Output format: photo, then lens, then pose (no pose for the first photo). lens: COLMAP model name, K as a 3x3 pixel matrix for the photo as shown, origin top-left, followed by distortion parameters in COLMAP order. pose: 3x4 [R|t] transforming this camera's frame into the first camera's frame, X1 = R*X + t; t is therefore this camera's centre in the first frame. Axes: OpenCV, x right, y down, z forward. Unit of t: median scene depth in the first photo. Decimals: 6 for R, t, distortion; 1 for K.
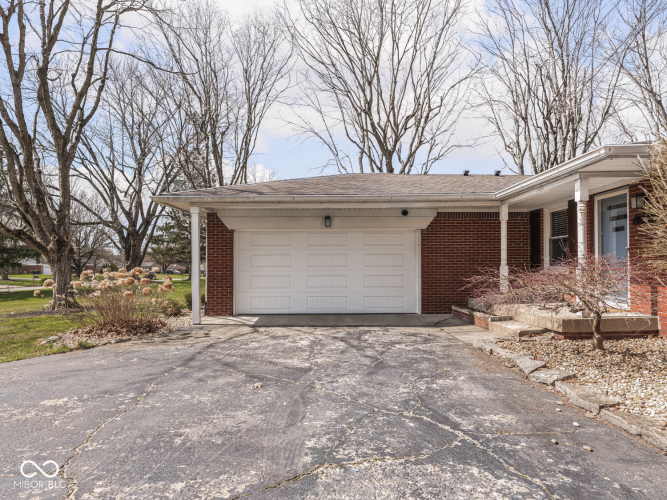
lens RADIAL K [[387.7, 0, 335.4], [0, 387.7, 262.1], [0, 0, 1]] dist [-0.000408, -0.000927]
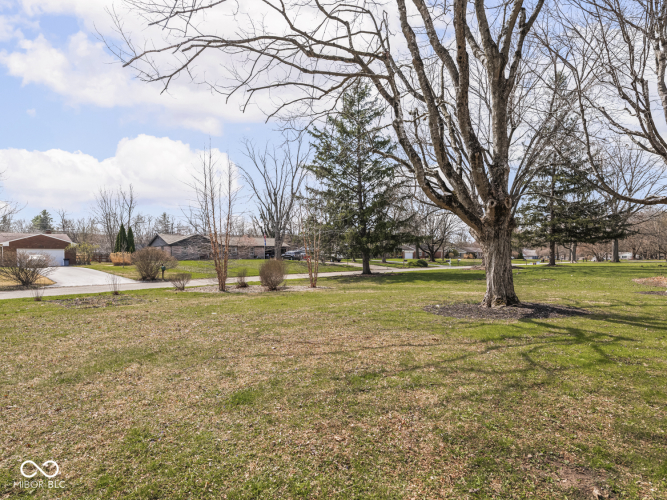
lens RADIAL K [[387.7, 0, 335.4], [0, 387.7, 262.1], [0, 0, 1]] dist [-0.000408, -0.000927]
pose [[0.677012, 0.020572, -0.735684, -0.375520], [0.005769, 0.999430, 0.033256, 0.015974], [0.735949, -0.026759, 0.676508, 0.301538]]
